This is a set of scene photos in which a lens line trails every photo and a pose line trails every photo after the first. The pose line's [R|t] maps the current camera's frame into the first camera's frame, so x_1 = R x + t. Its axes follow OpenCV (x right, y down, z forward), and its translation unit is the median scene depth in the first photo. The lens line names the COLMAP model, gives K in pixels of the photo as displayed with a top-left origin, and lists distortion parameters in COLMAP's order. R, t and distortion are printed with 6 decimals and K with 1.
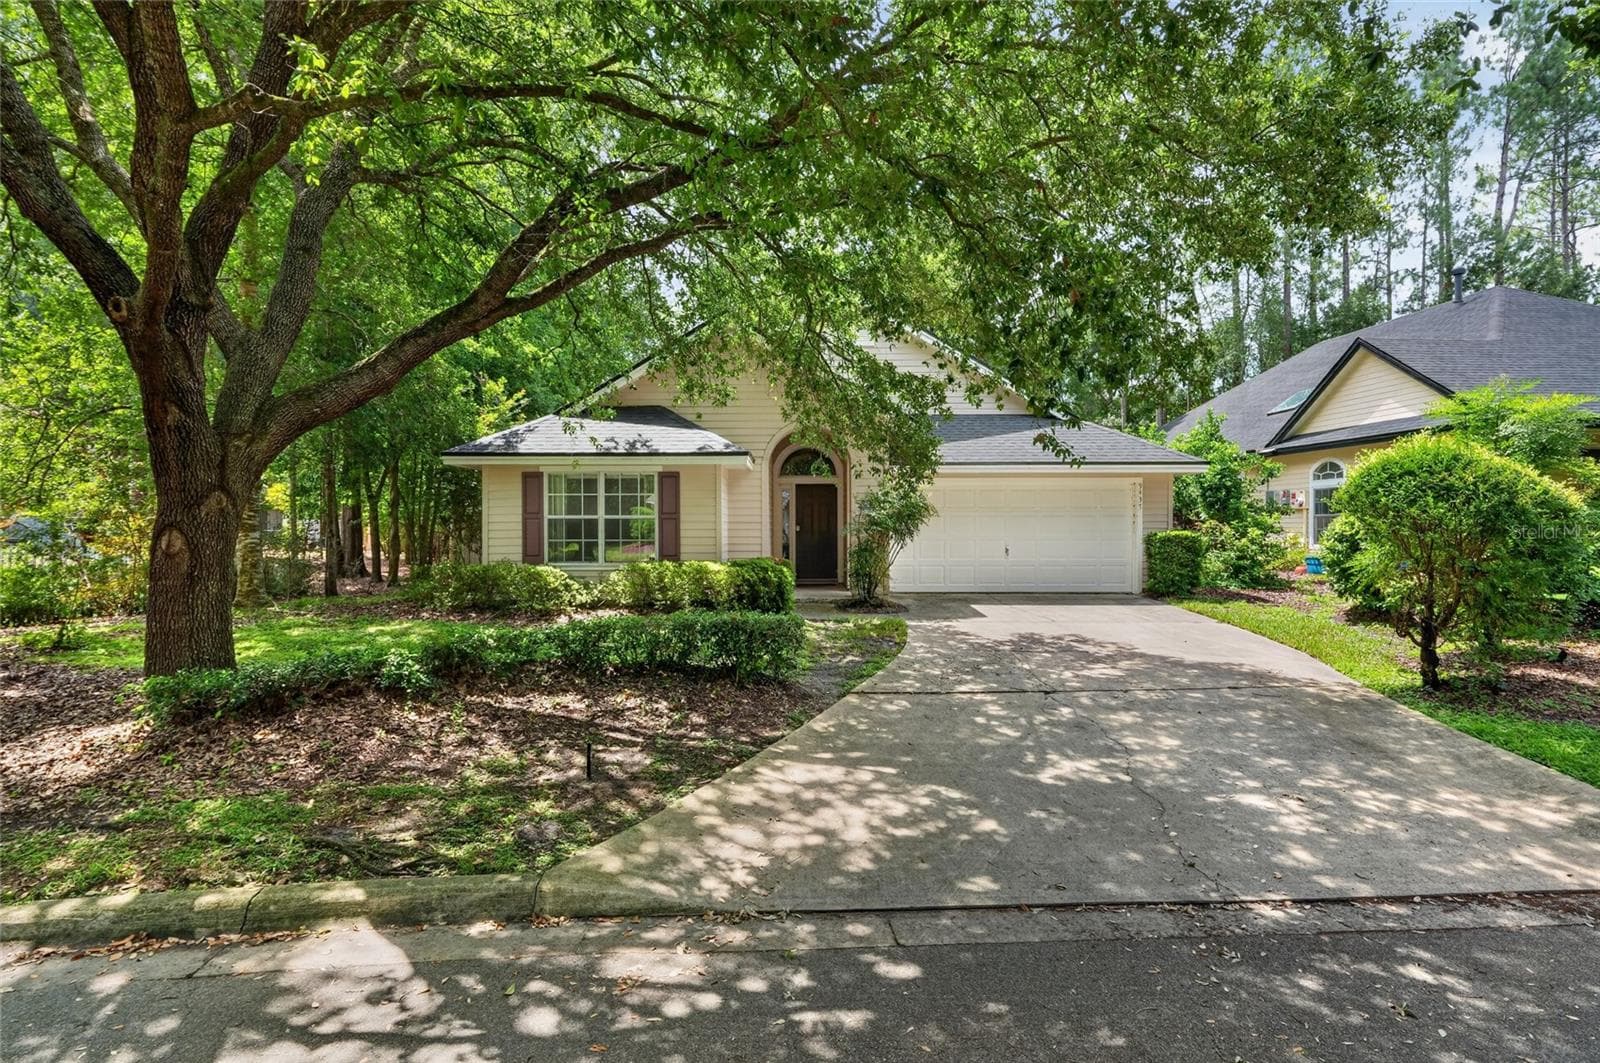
lens RADIAL K [[680.7, 0, 801.0], [0, 680.7, 534.2], [0, 0, 1]] dist [0.001981, -0.000002]
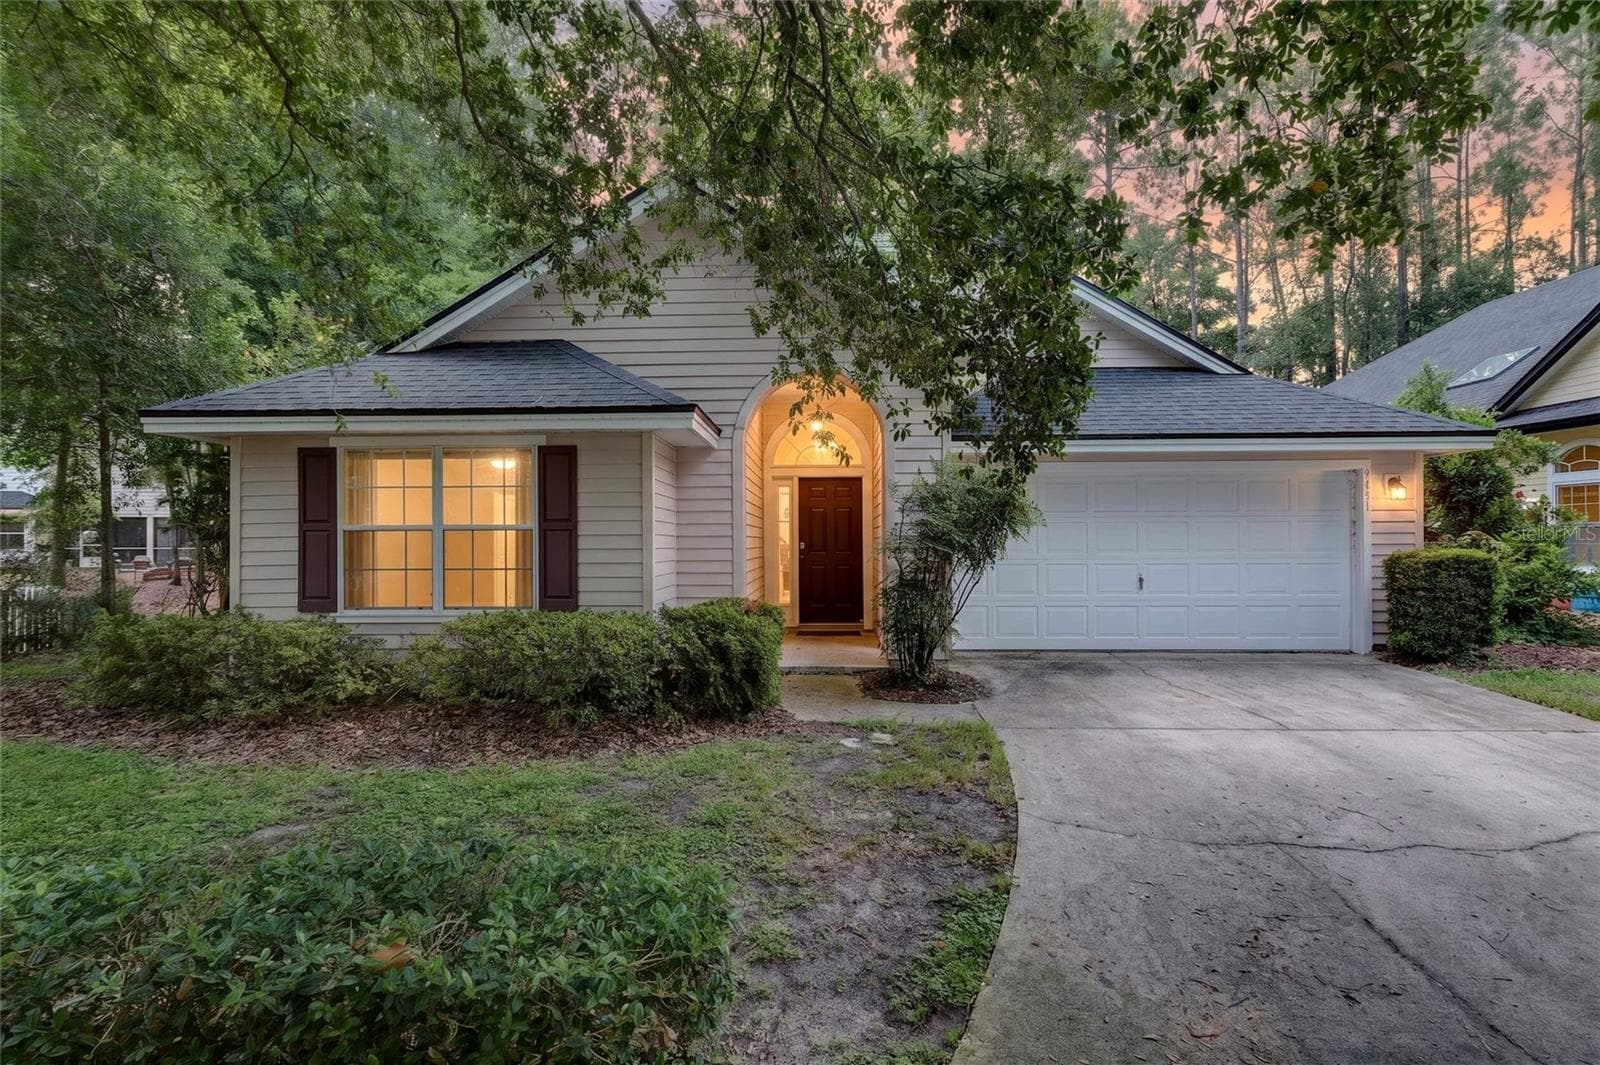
lens RADIAL K [[680.7, 0, 801.0], [0, 680.7, 535.2], [0, 0, 1]] dist [0.001981, -0.000002]
pose [[0.999243, -0.002527, -0.038825, 0.025499], [0.001805, 0.999825, -0.018618, -0.008133], [0.038866, 0.018534, 0.999073, 0.453341]]
